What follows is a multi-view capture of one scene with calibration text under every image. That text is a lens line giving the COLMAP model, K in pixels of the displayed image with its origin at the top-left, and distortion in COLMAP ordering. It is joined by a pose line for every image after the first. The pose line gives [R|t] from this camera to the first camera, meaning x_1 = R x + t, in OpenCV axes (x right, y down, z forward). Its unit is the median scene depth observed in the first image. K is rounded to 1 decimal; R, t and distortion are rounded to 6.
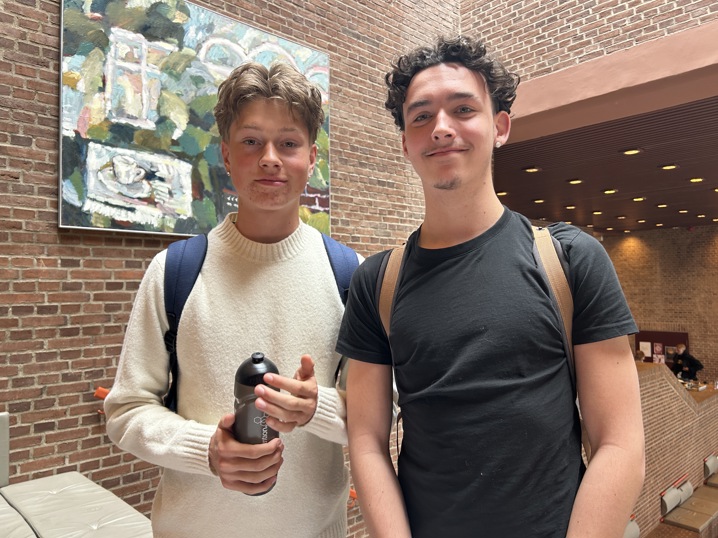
lens RADIAL K [[544.9, 0, 362.5], [0, 544.9, 269.3], [0, 0, 1]] dist [-0.003287, -0.047983]
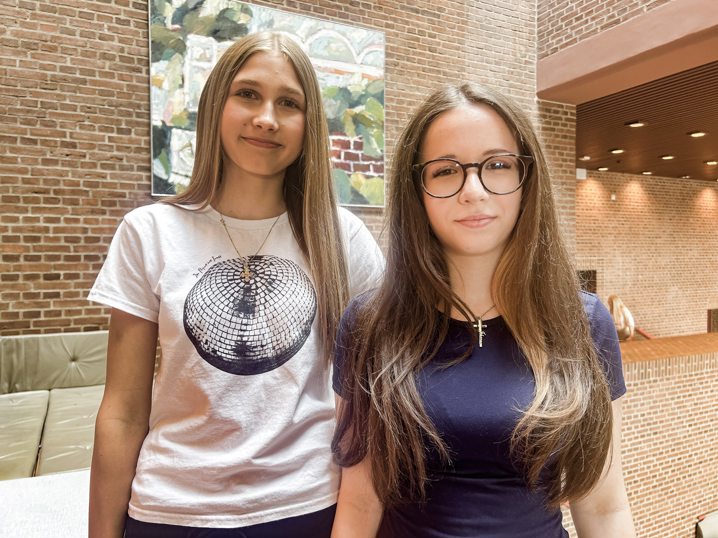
lens RADIAL K [[544.9, 0, 359.2], [0, 544.9, 269.3], [0, 0, 1]] dist [-0.003287, -0.047983]
pose [[0.952469, 0.015760, -0.304226, 0.311243], [0.001768, 0.998358, 0.057254, 0.025634], [0.304629, -0.055070, 0.950878, -0.111205]]
